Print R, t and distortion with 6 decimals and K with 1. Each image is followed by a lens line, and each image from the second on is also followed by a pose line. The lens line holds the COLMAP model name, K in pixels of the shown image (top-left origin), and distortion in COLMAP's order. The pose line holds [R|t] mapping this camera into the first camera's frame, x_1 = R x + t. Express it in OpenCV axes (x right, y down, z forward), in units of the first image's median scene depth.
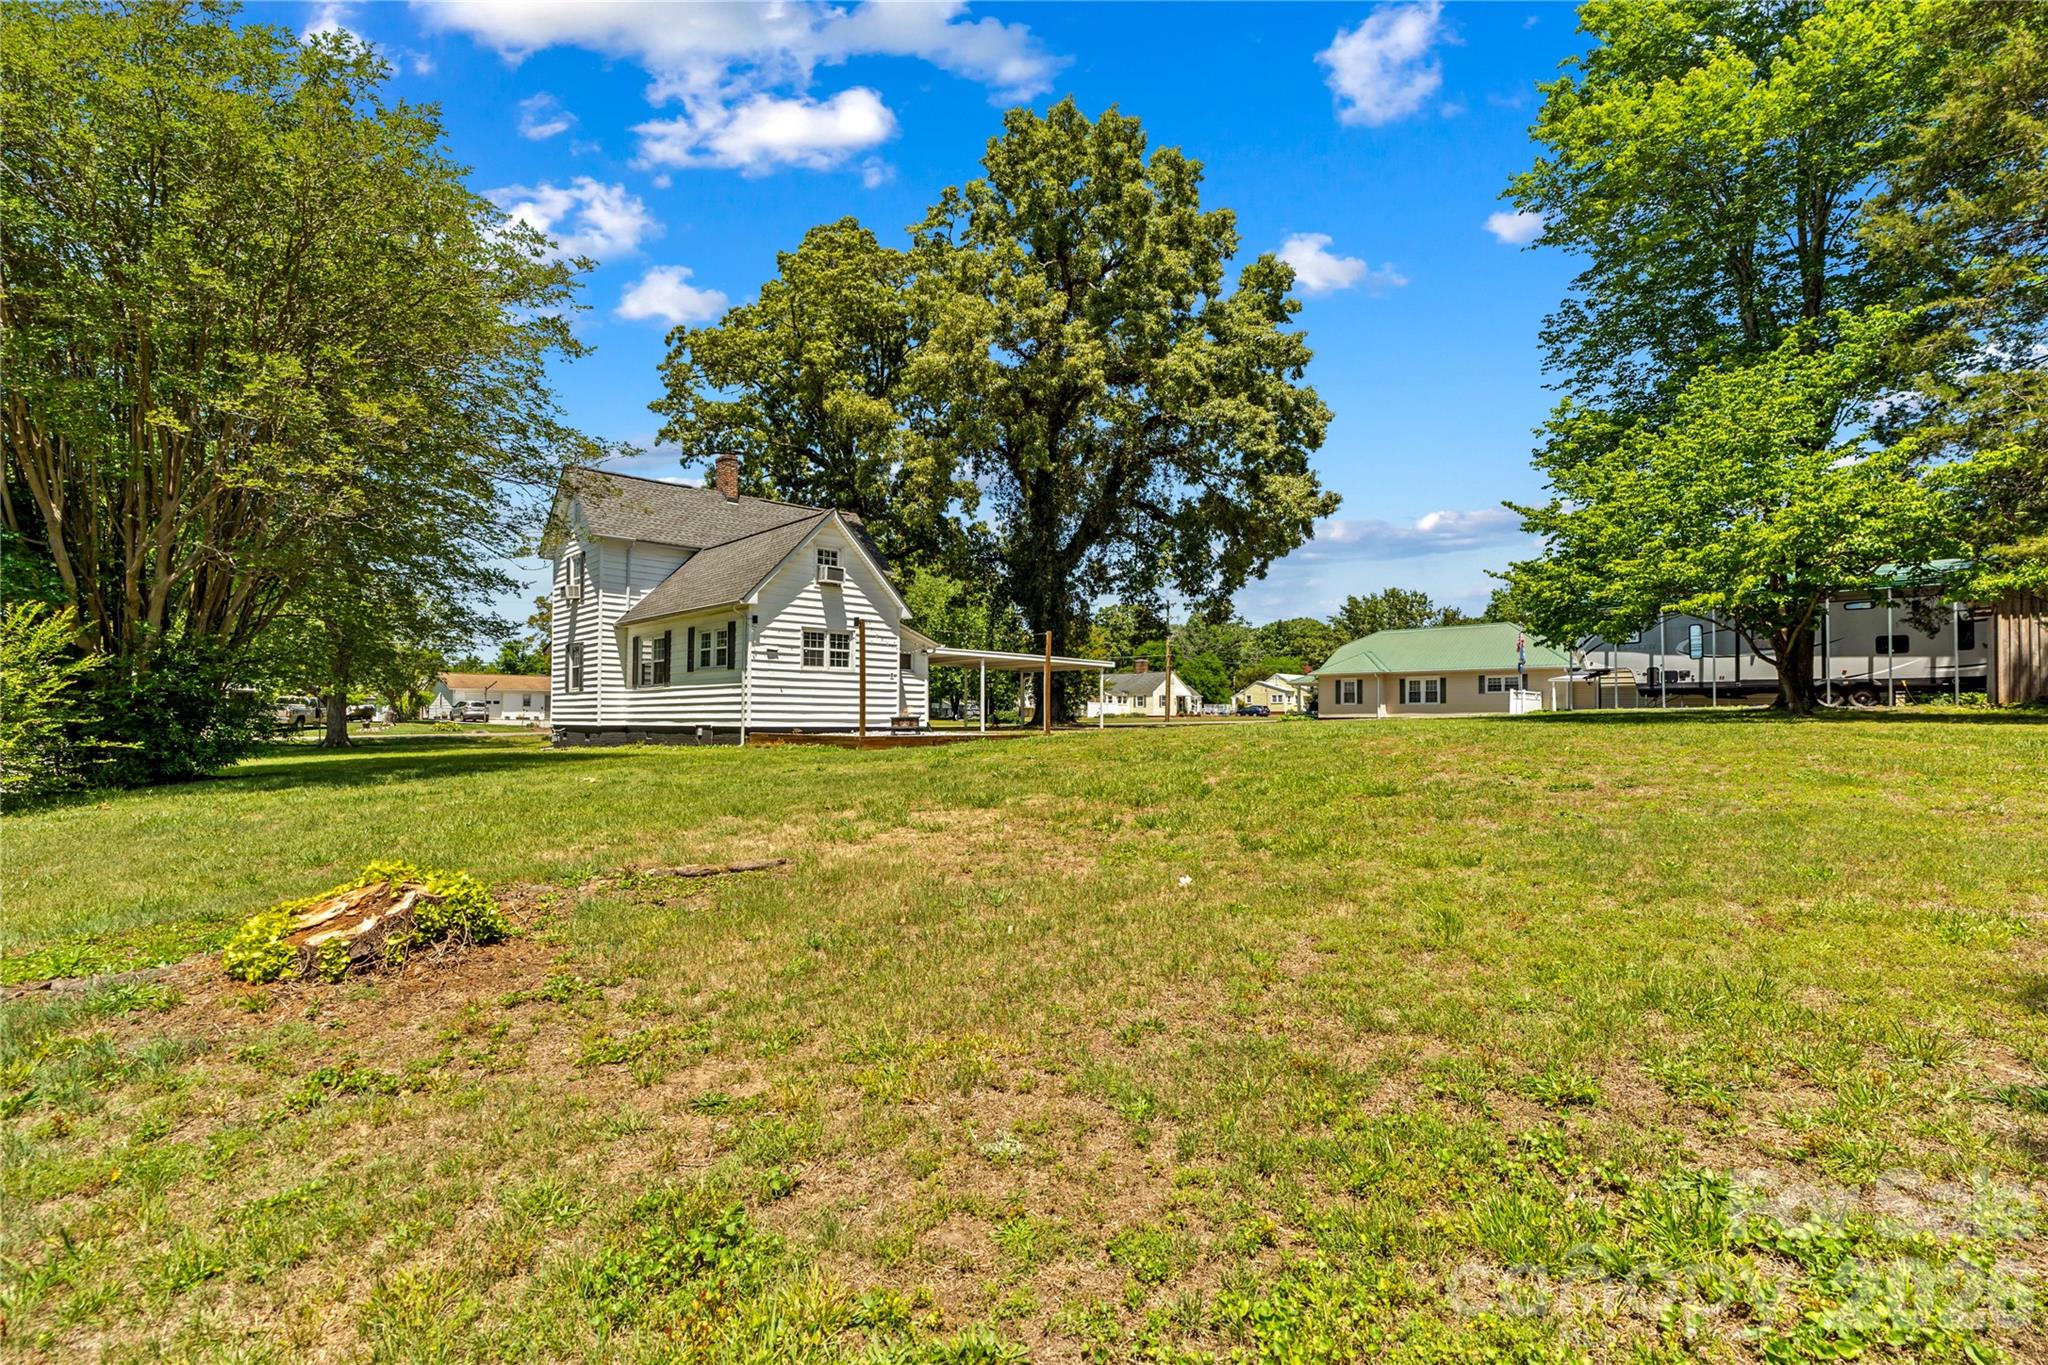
lens RADIAL K [[957.1, 0, 1027.1], [0, 957.1, 685.7], [0, 0, 1]] dist [-0.002693, 0.000498]
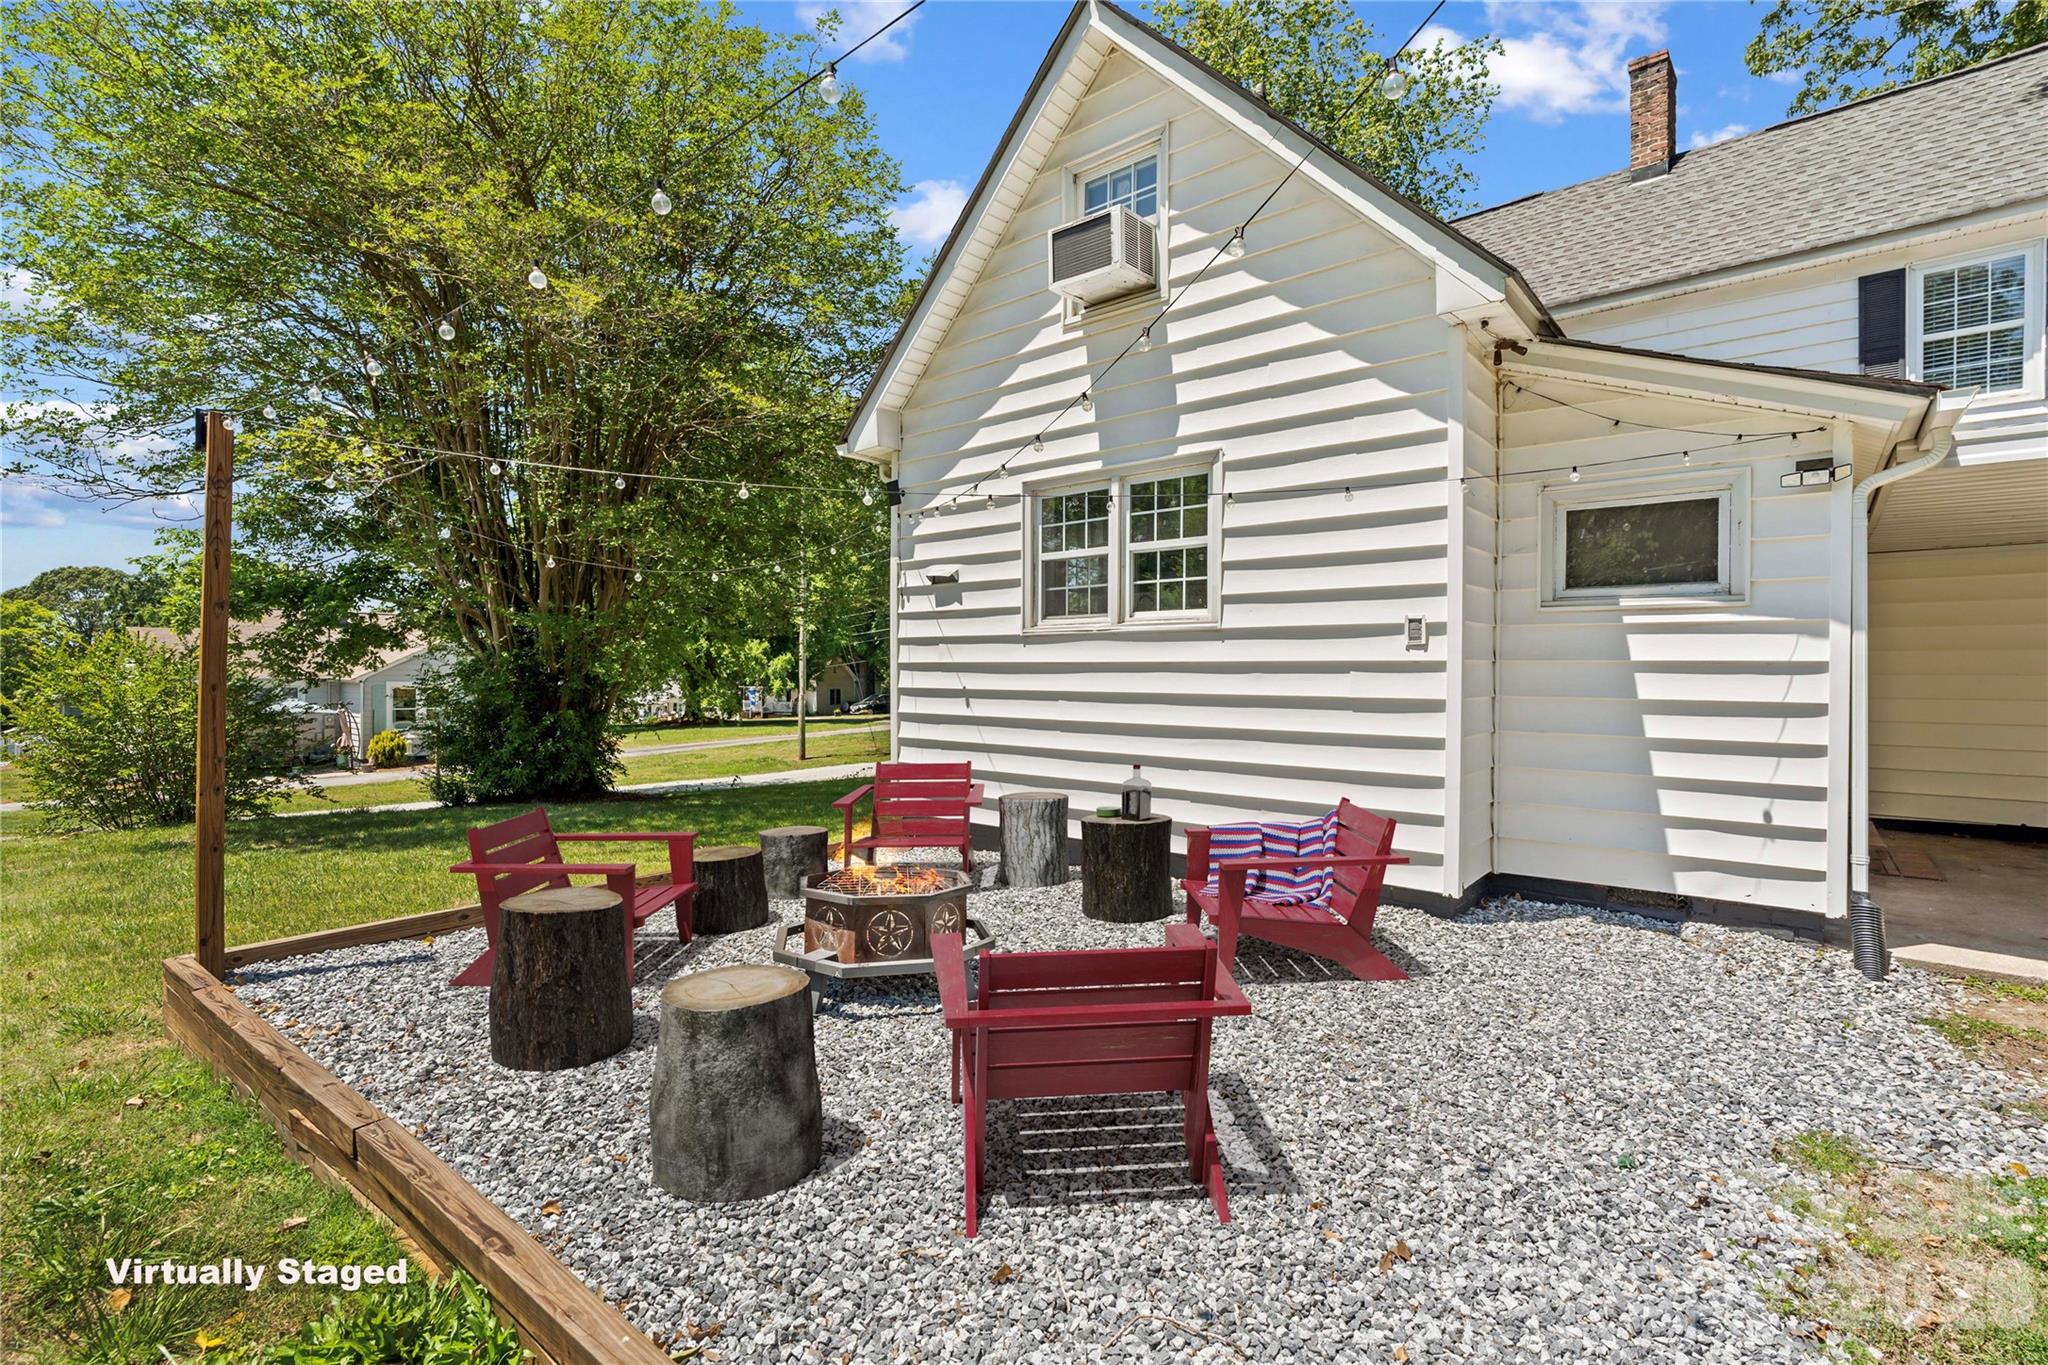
lens RADIAL K [[957.1, 0, 1018.9], [0, 957.1, 678.2], [0, 0, 1]] dist [-0.002693, 0.000498]
pose [[0.118111, -0.005014, -0.992988, 0.048656], [0.028546, 0.999591, -0.001652, -0.002725], [0.992590, -0.028151, 0.118206, 0.944840]]
